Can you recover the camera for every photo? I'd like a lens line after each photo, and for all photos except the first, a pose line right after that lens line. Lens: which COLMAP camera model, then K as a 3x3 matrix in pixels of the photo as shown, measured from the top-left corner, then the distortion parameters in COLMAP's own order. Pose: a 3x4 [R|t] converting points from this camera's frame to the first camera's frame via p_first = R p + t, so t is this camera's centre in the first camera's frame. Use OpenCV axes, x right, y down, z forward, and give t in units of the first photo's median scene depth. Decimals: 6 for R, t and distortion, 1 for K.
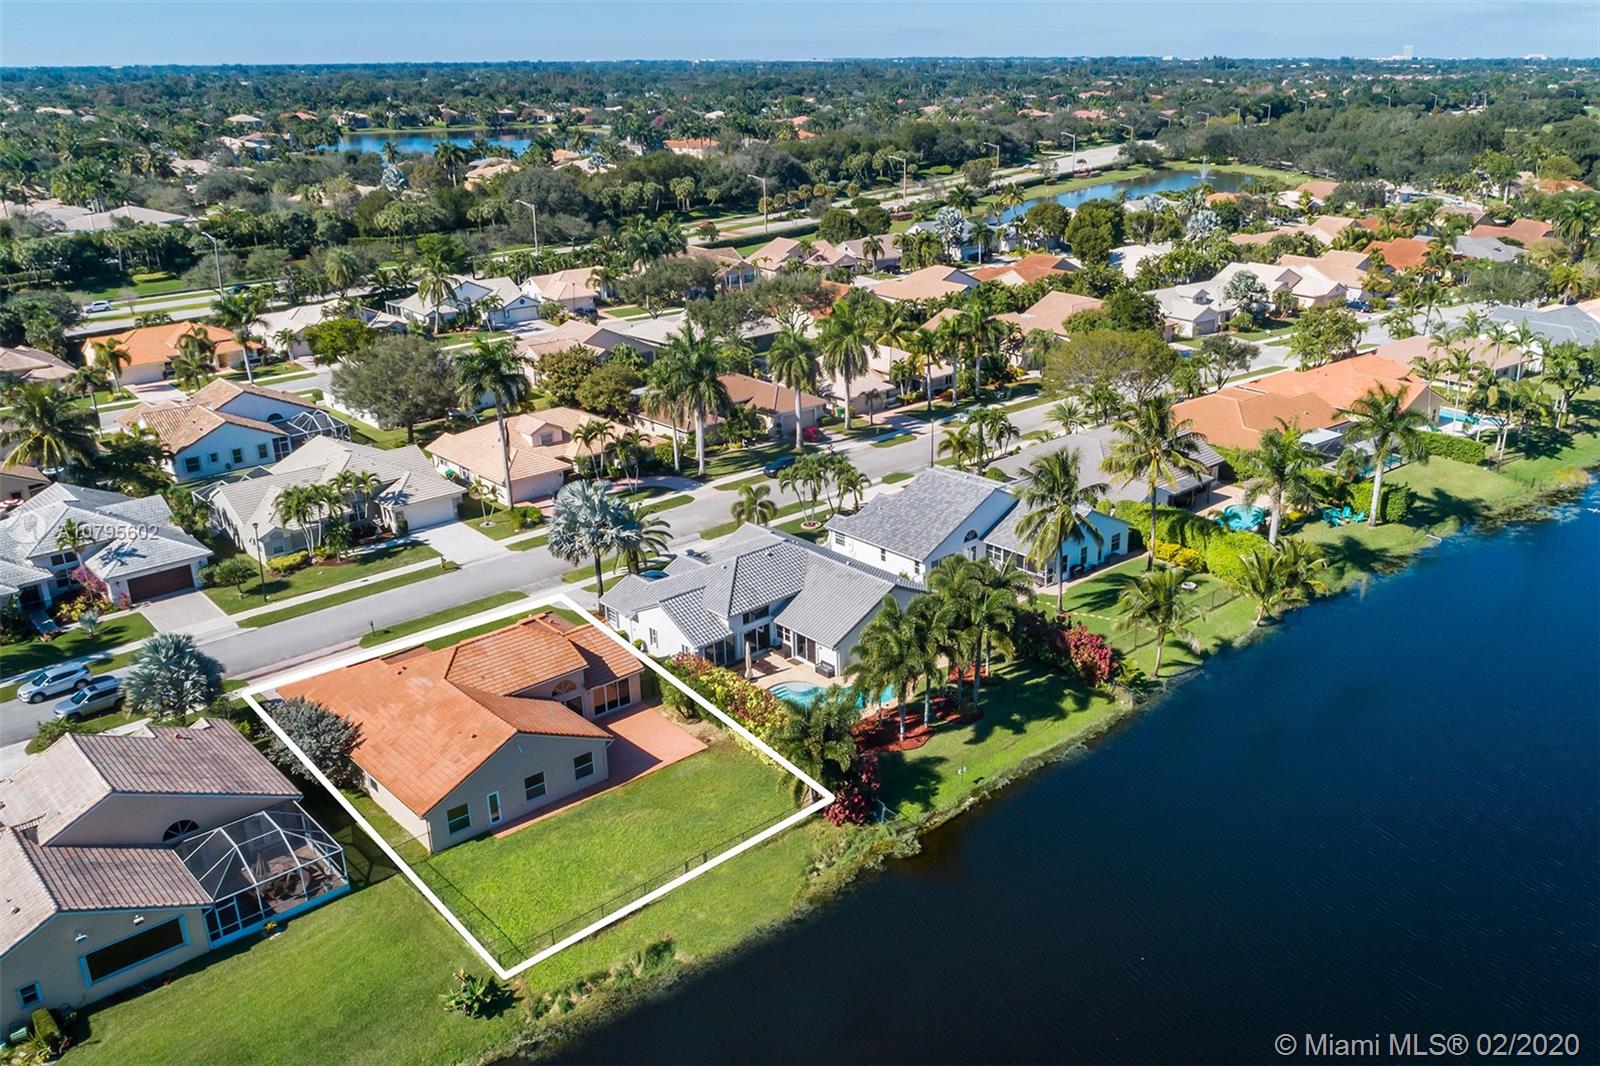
lens RADIAL K [[1224.9, 0, 805.7], [0, 1224.9, 485.0], [0, 0, 1]] dist [-0.012748, 0.004332]
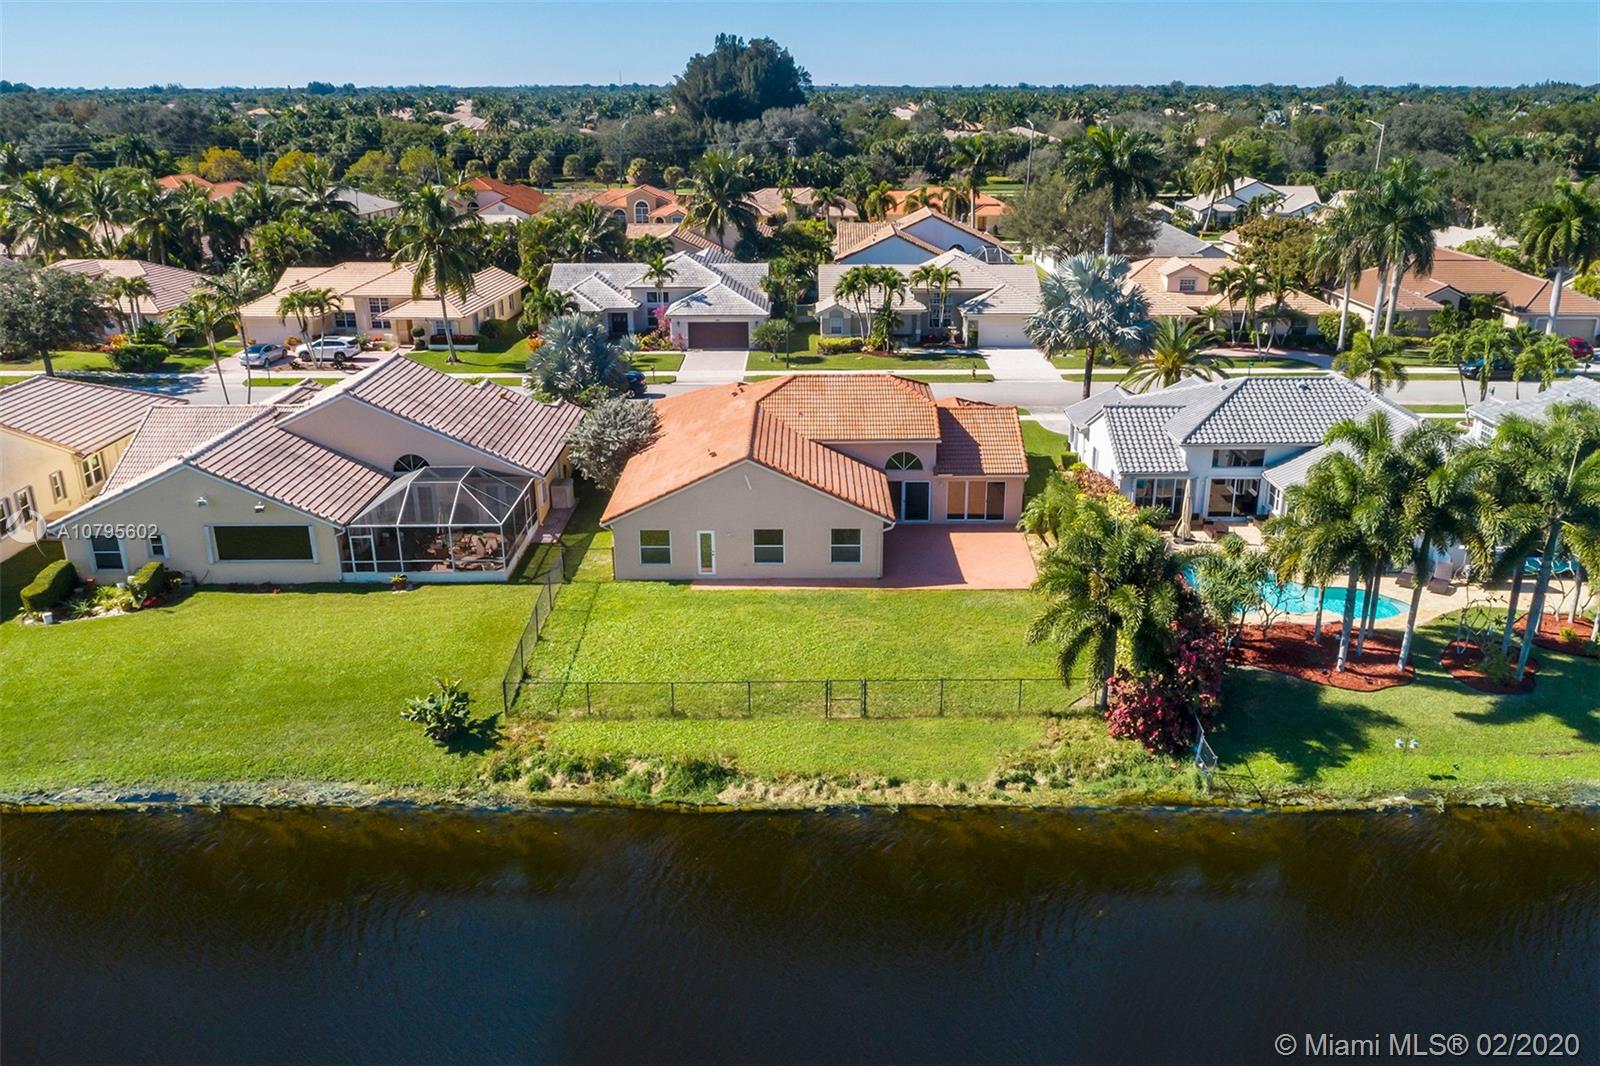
lens RADIAL K [[1224.9, 0, 805.7], [0, 1224.9, 485.0], [0, 0, 1]] dist [-0.012748, 0.004332]
pose [[0.767490, 0.238325, -0.595114, 0.213256], [-0.223181, 0.969586, 0.100464, 0.129789], [0.600957, 0.055713, 0.797337, 0.421056]]
